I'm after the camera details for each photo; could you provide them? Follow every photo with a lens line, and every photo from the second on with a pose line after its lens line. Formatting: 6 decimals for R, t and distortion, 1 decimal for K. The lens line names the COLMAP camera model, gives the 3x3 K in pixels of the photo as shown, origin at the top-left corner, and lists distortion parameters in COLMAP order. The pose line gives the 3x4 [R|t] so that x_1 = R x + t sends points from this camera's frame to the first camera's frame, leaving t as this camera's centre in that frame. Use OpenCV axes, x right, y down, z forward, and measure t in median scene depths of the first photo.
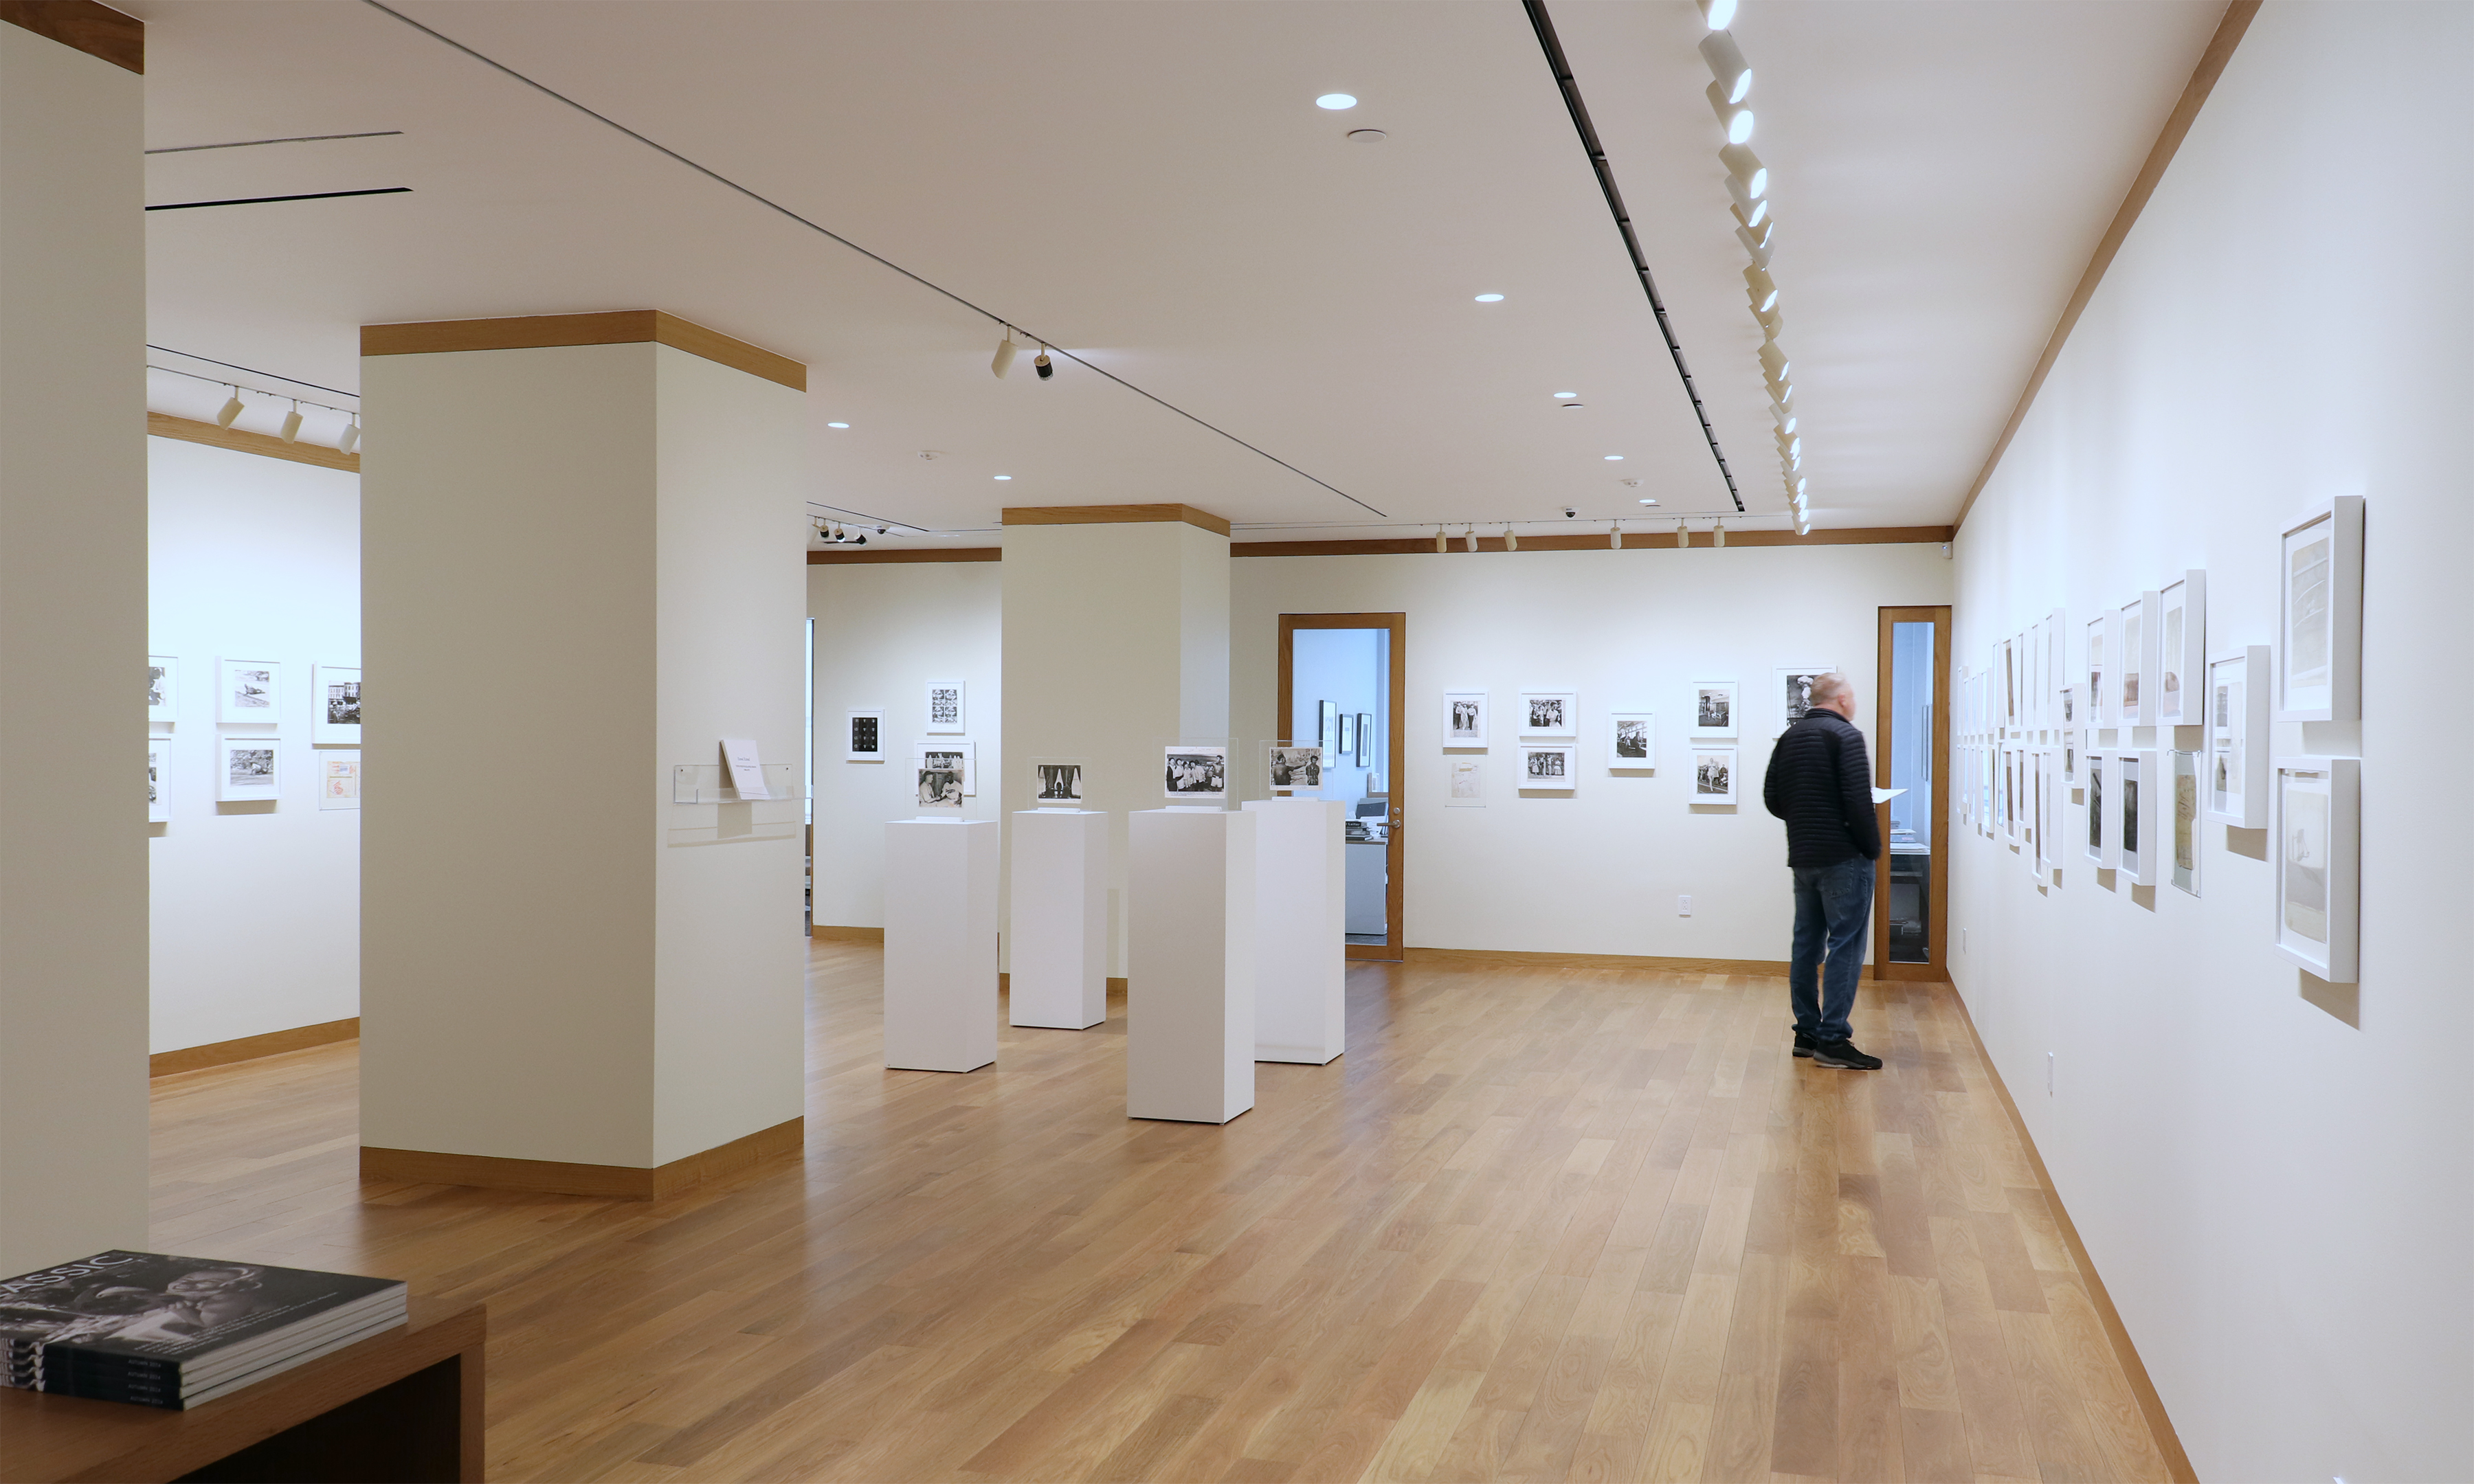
lens RADIAL K [[2049.6, 0, 1237.0], [0, 2049.6, 742.0], [0, 0, 1]] dist [0.060266, -0.050754]
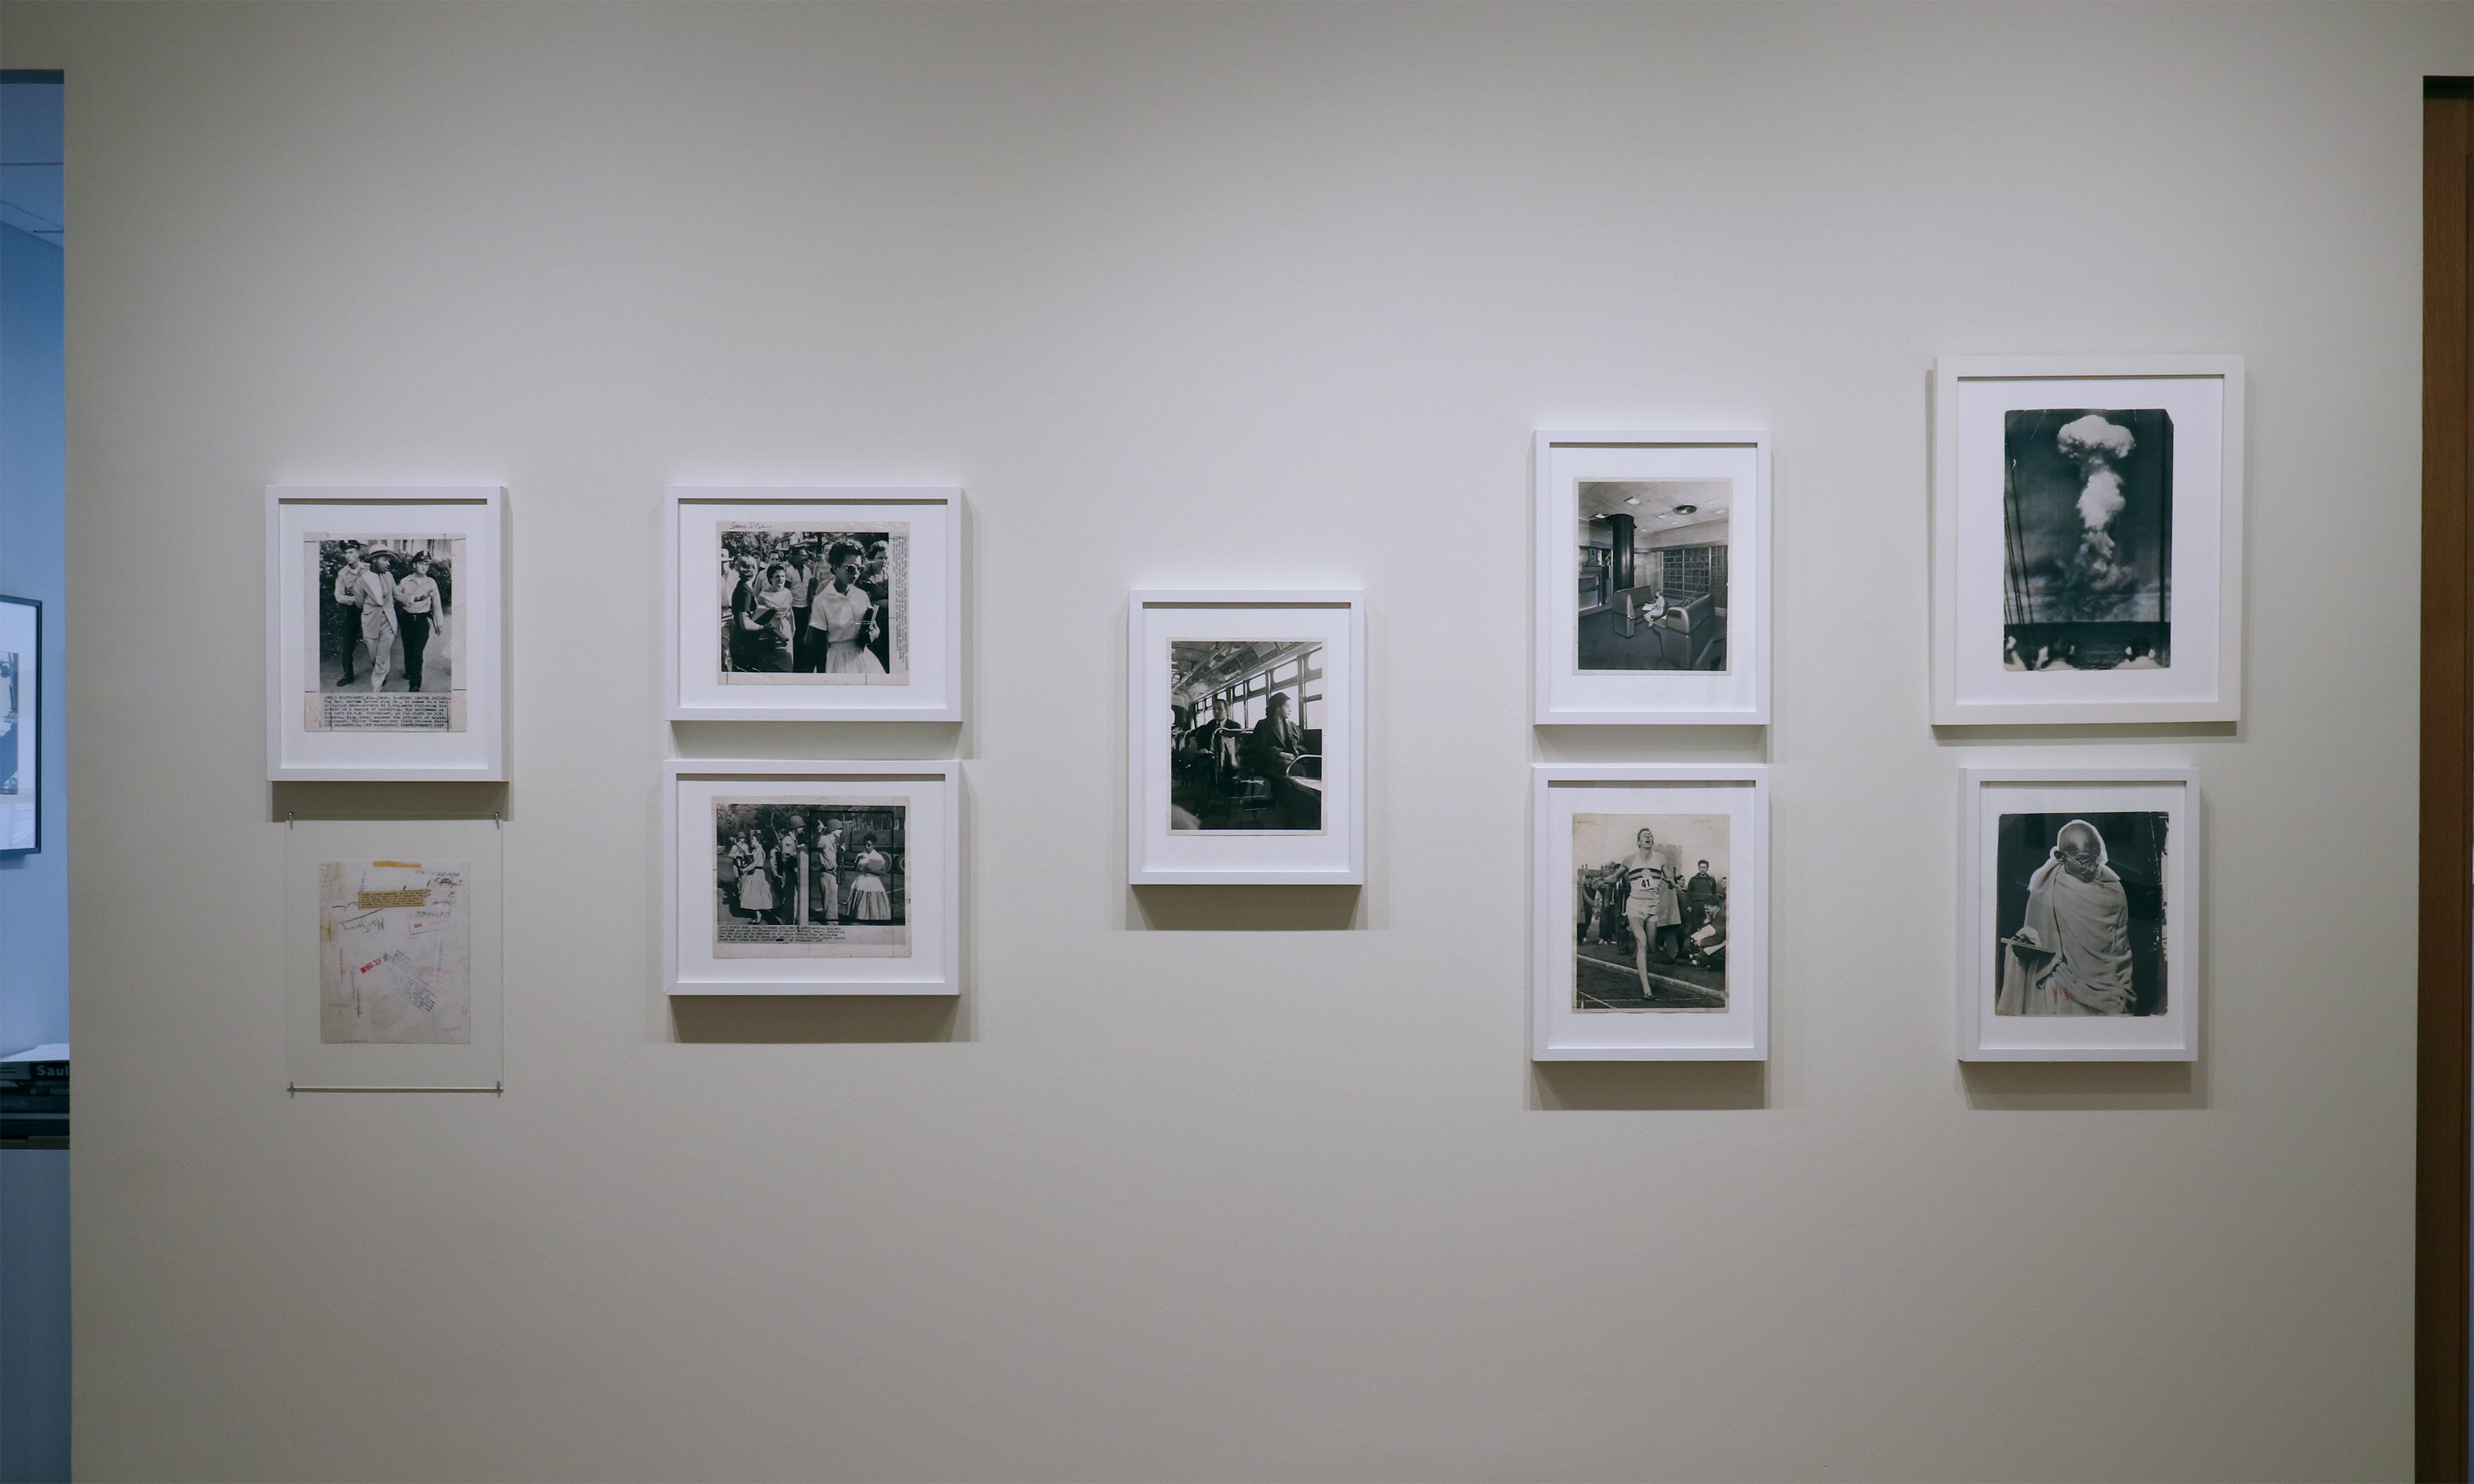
lens RADIAL K [[2738.4, 0, 1237.0], [0, 2738.4, 742.0], [0, 0, 1]] dist [-0.009631, -0.001939]
pose [[0.958269, -0.008990, 0.285727, 0.118007], [0.005415, 0.999897, 0.013299, -0.004203], [-0.285817, -0.011197, 0.958219, 0.757697]]
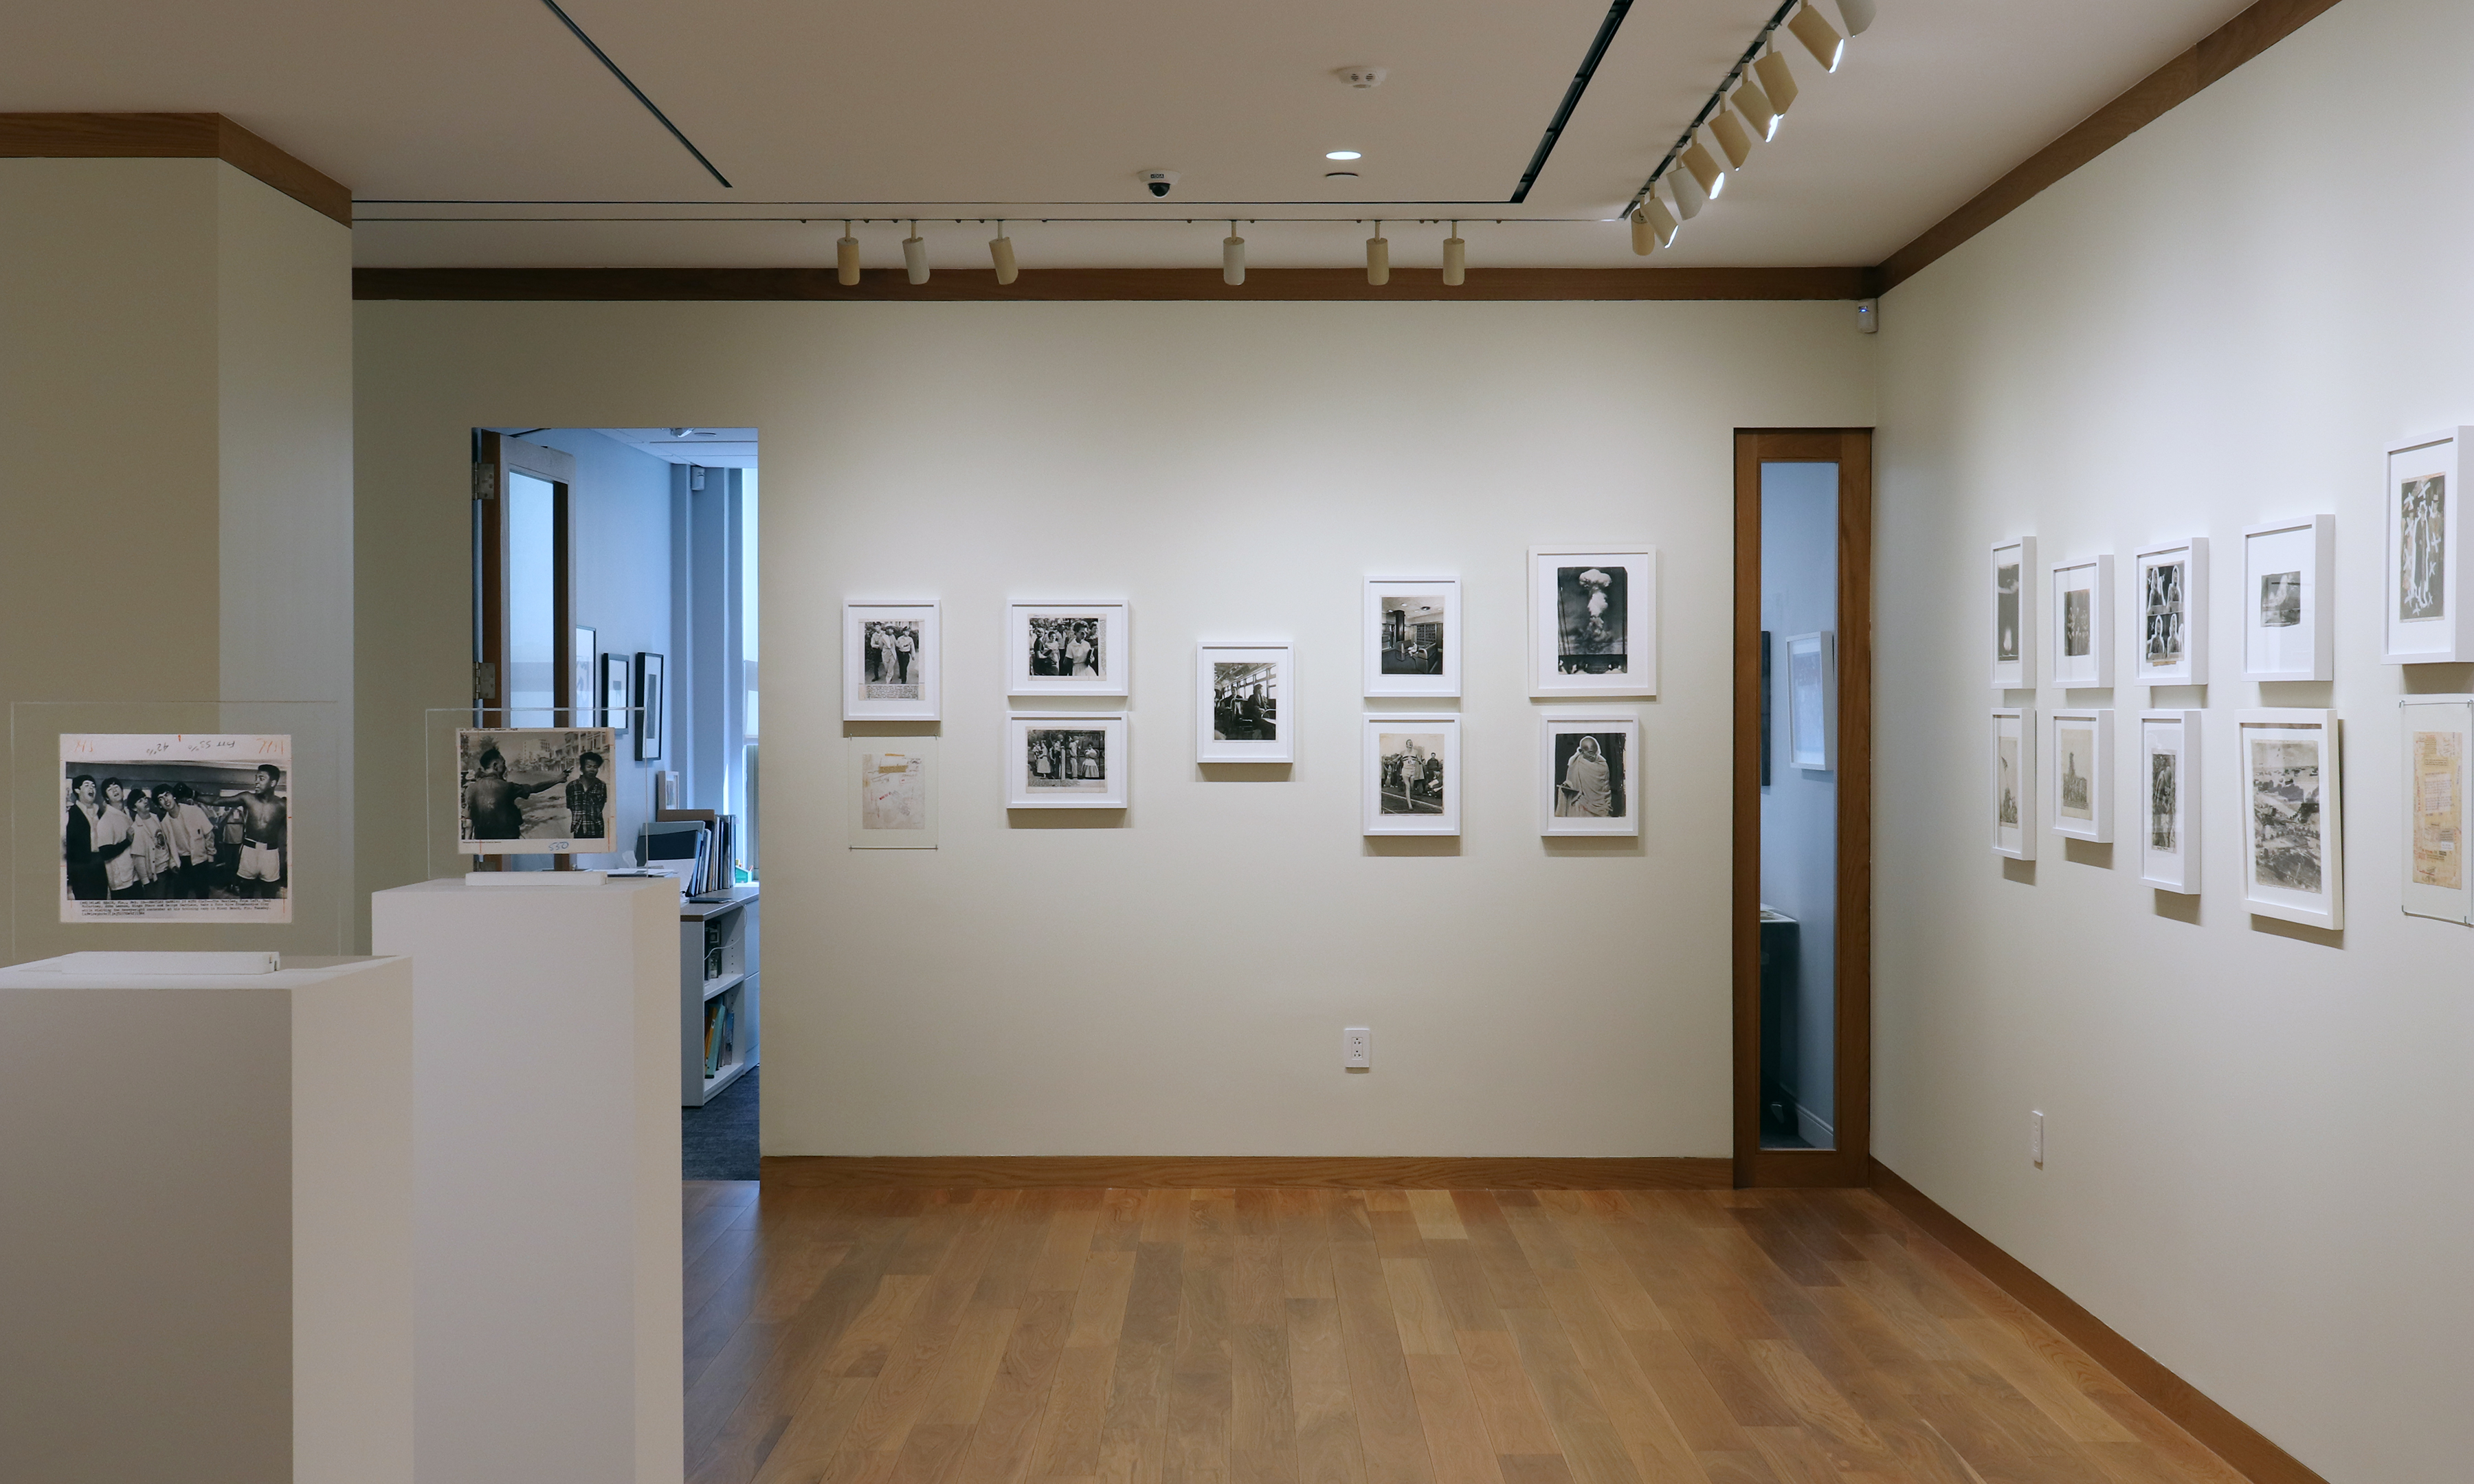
lens RADIAL K [[2873.1, 0, 1237.0], [0, 2873.1, 742.0], [0, 0, 1]] dist [-0.002054, 0.017696]
pose [[0.960309, -0.009487, 0.278777, 0.005305], [0.006200, 0.999901, 0.012670, -0.000376], [-0.278869, -0.010439, 0.960272, 0.366373]]
